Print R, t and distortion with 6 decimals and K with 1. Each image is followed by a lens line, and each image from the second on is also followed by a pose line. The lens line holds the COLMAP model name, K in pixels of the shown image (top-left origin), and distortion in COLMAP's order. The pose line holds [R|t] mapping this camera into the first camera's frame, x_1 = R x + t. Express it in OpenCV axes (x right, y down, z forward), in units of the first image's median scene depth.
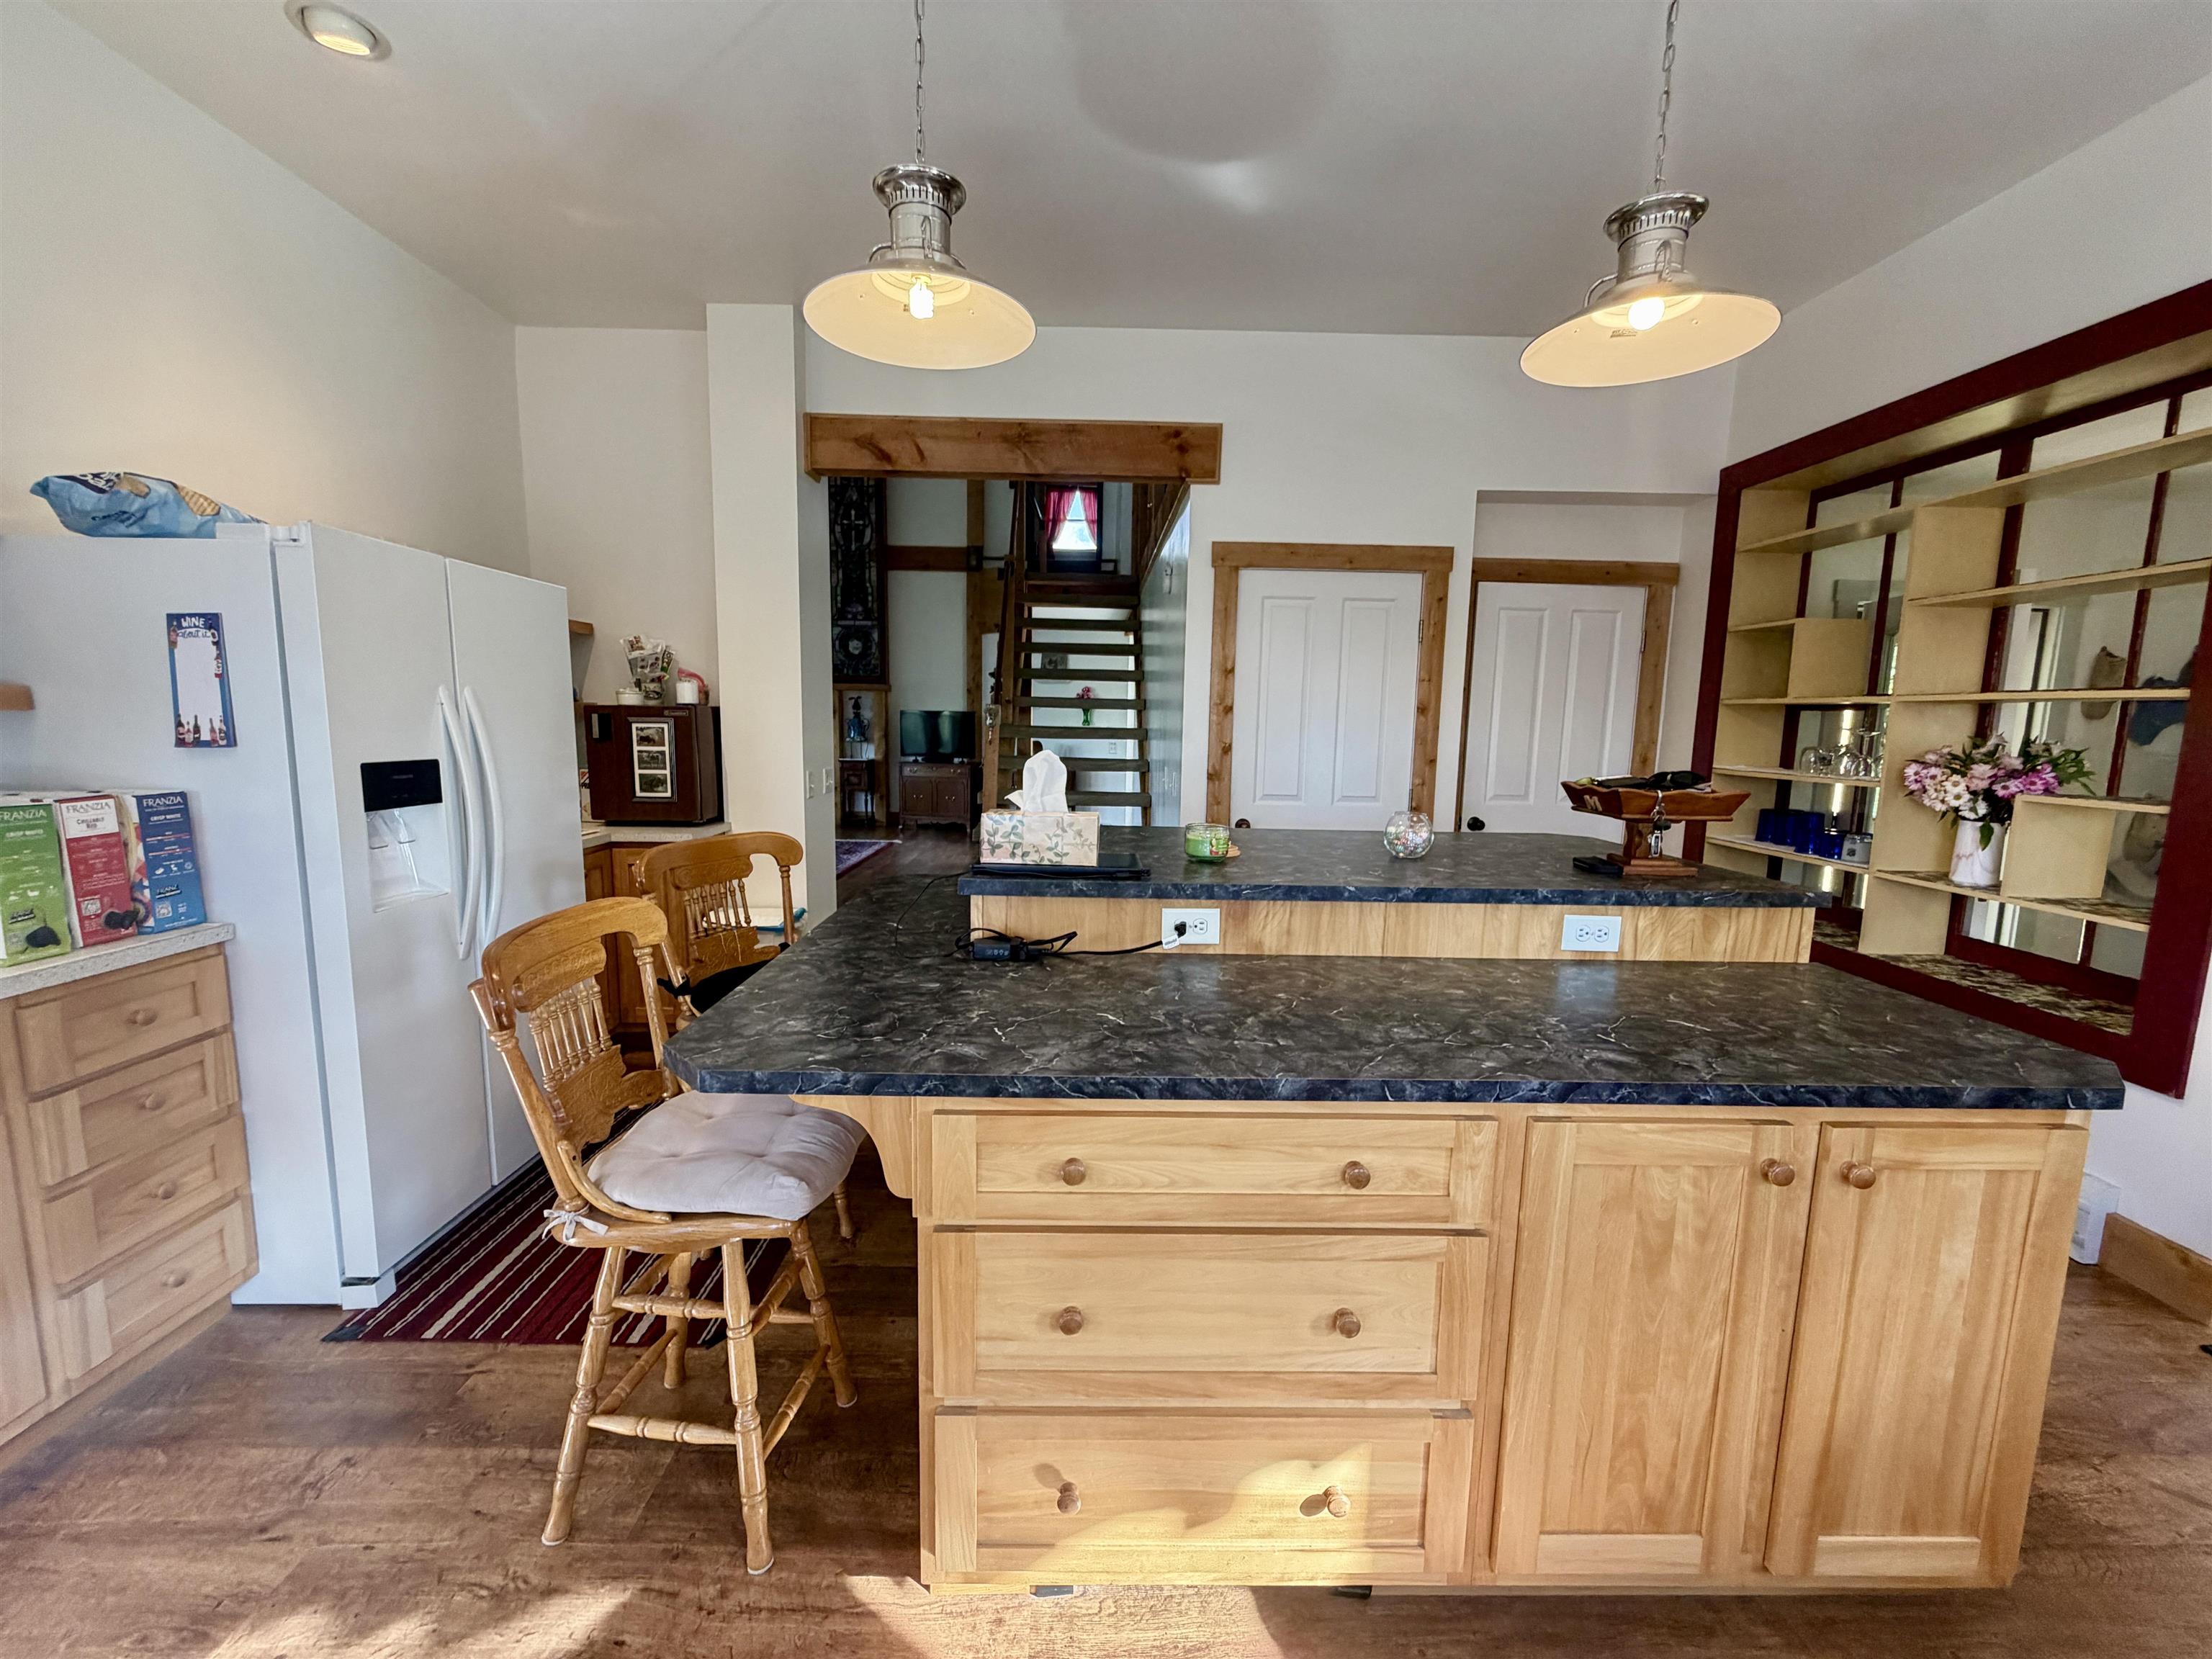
lens RADIAL K [[882.0, 0, 1110.2], [0, 882.0, 838.4], [0, 0, 1]] dist [0.001328, -0.000341]
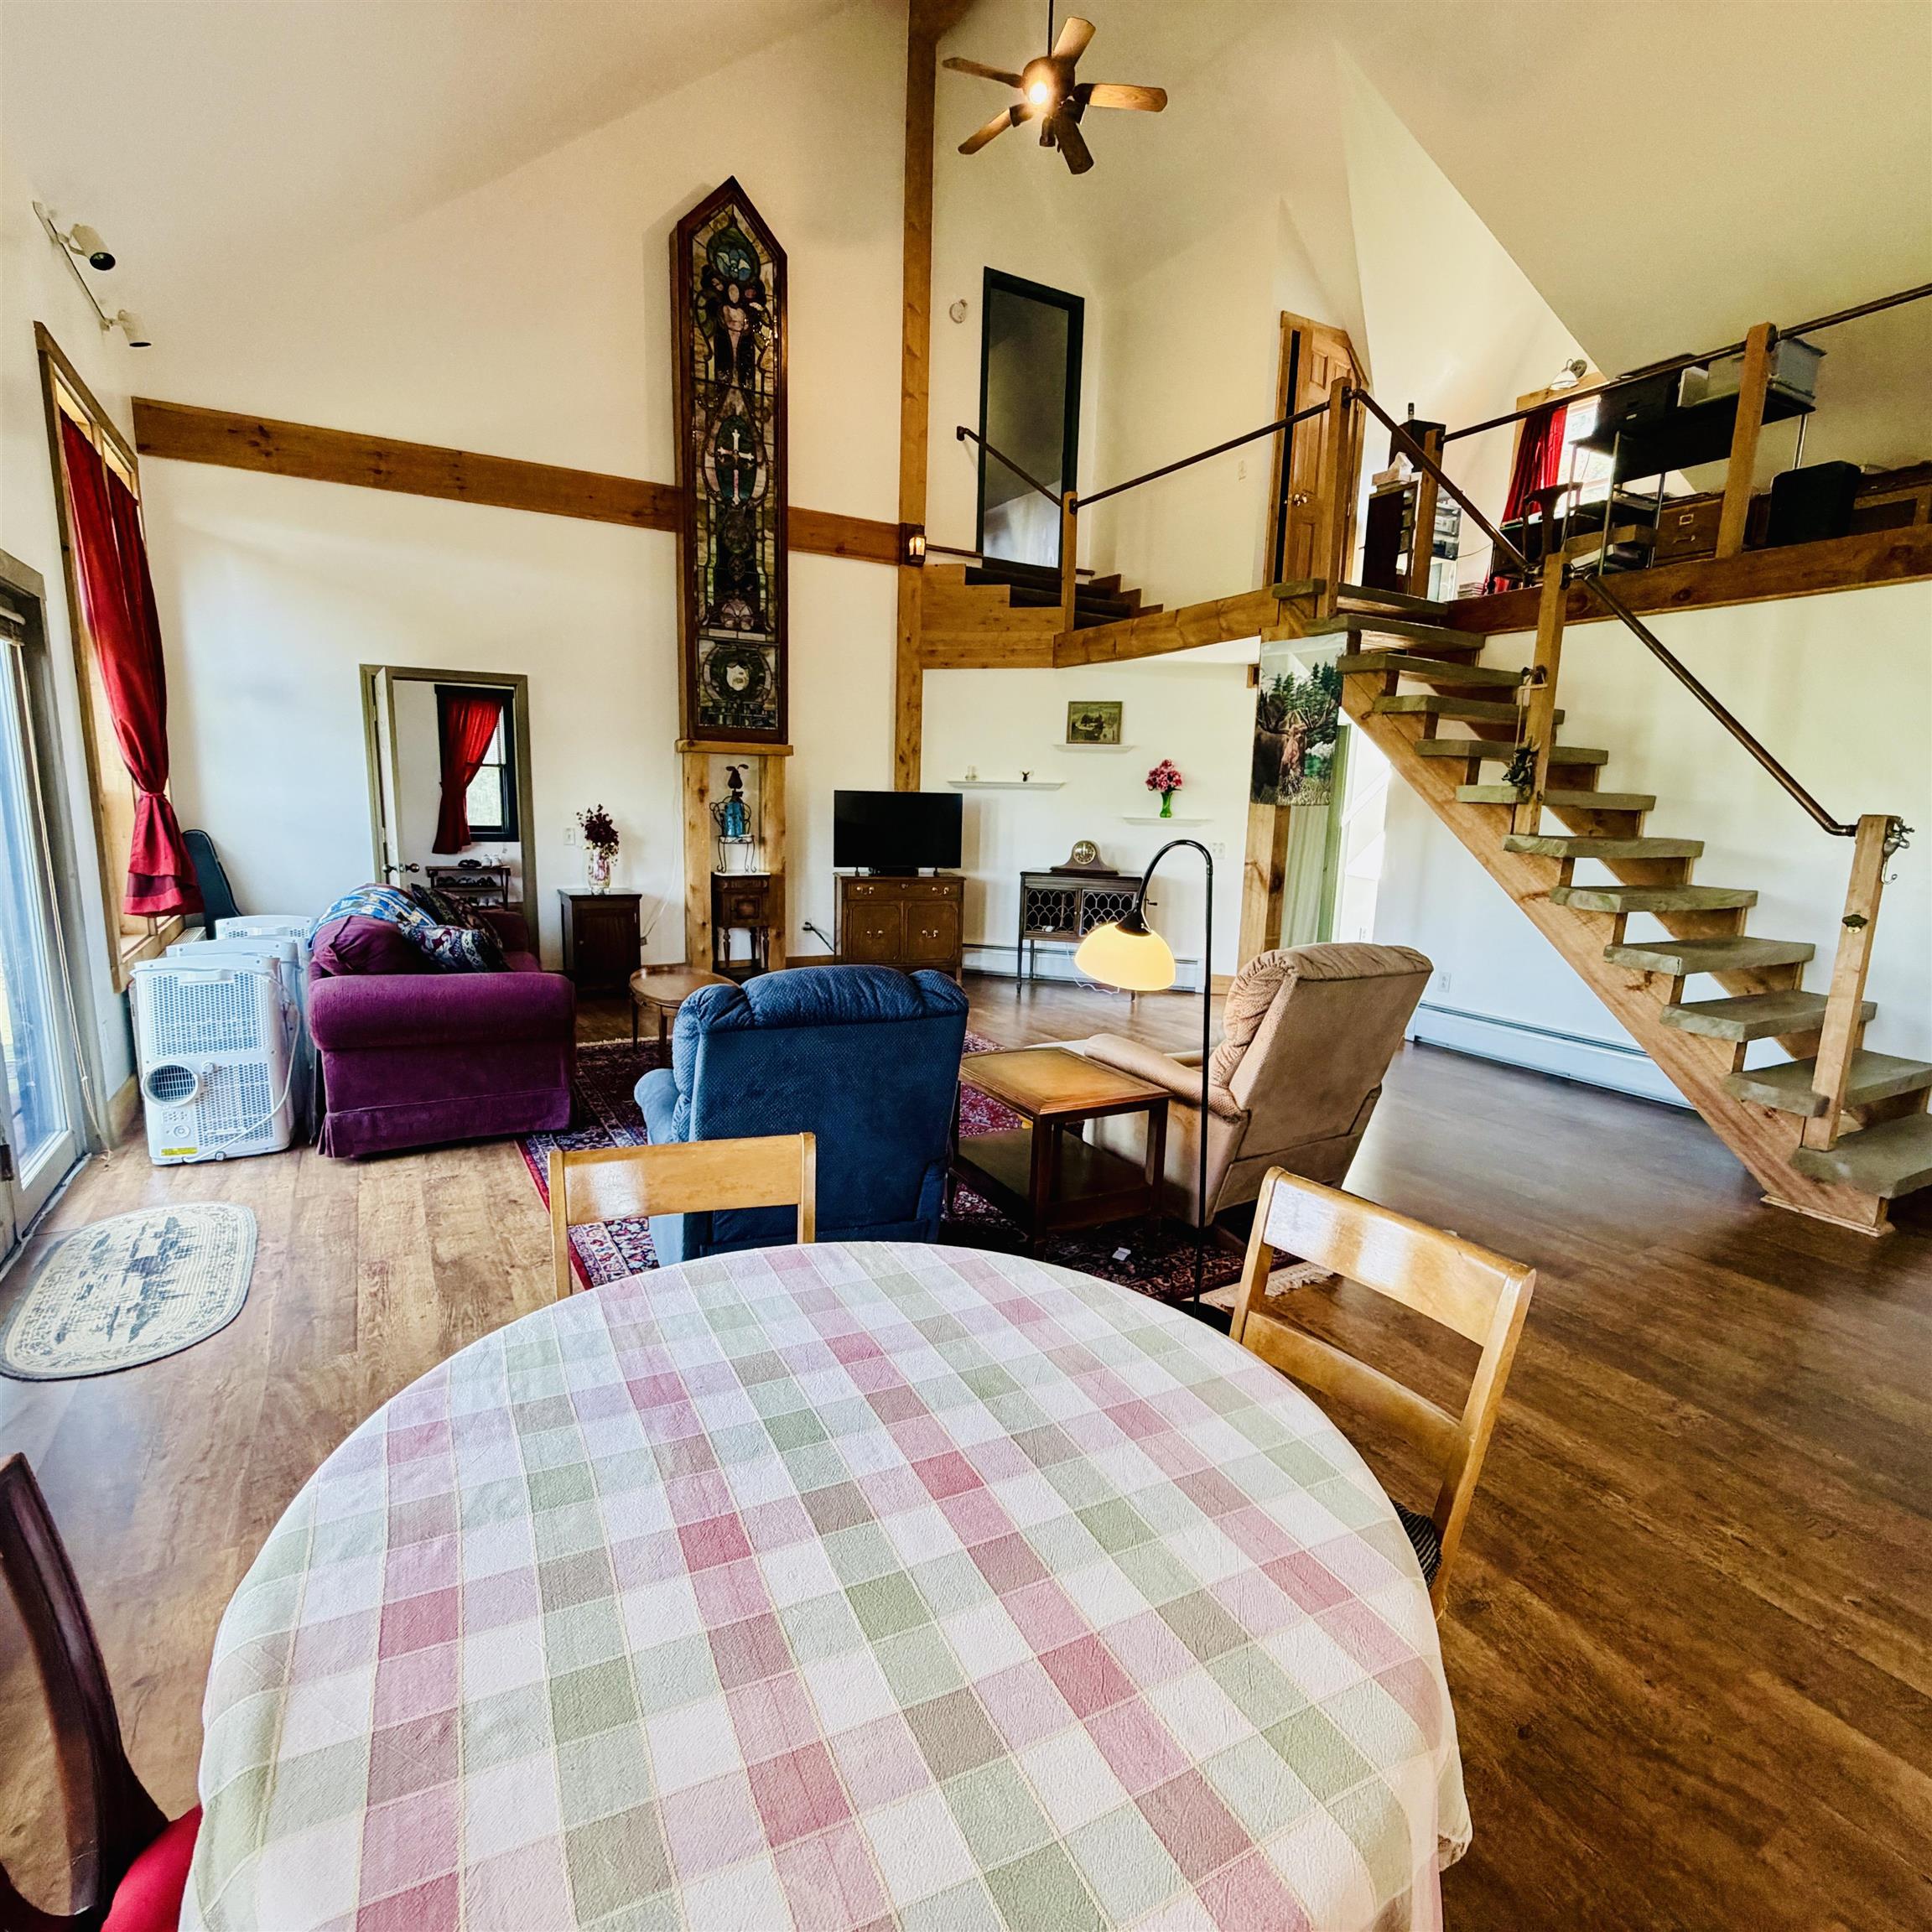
lens RADIAL K [[1036.6, 0, 964.1], [0, 1036.6, 964.3], [0, 0, 1]] dist [0.010299, -0.000938]
pose [[0.878720, -0.075013, 0.471406, -0.493208], [0.054146, 0.996865, 0.057696, -0.062696], [-0.474256, -0.025174, 0.880027, 0.333049]]
